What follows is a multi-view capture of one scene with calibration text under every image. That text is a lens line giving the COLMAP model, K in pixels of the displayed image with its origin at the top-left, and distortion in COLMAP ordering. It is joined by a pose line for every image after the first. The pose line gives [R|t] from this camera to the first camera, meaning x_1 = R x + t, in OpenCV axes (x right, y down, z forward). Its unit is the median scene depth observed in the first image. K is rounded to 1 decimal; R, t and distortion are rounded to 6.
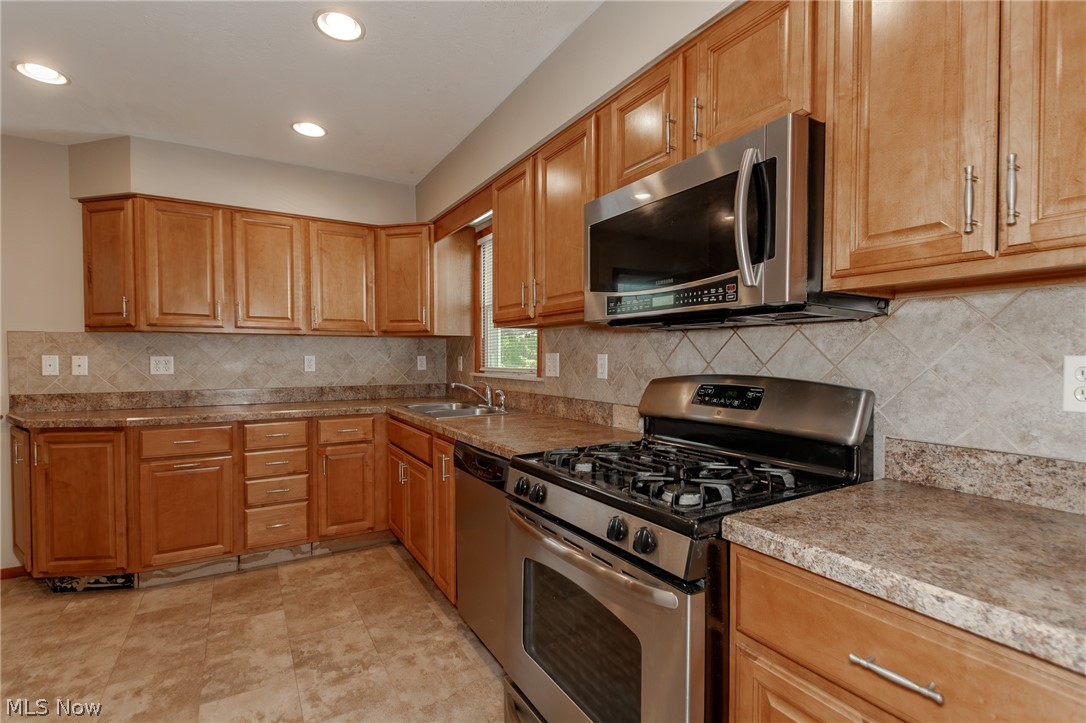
lens RADIAL K [[527.6, 0, 586.8], [0, 527.6, 359.5], [0, 0, 1]] dist [0.000402, -0.000865]
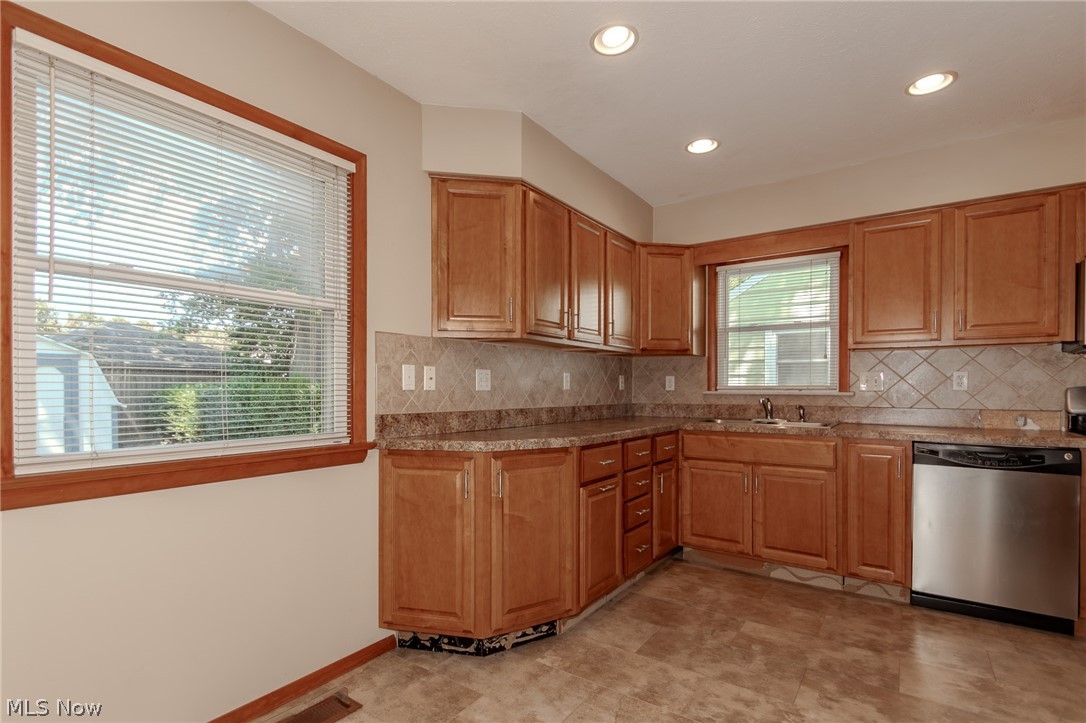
lens RADIAL K [[527.6, 0, 550.8], [0, 527.6, 386.3], [0, 0, 1]] dist [0.000402, -0.000865]
pose [[0.917238, 0.002939, 0.398328, -1.151038], [0.003782, 0.999863, -0.016087, 0.038383], [-0.398321, 0.016262, 0.917102, 0.194965]]
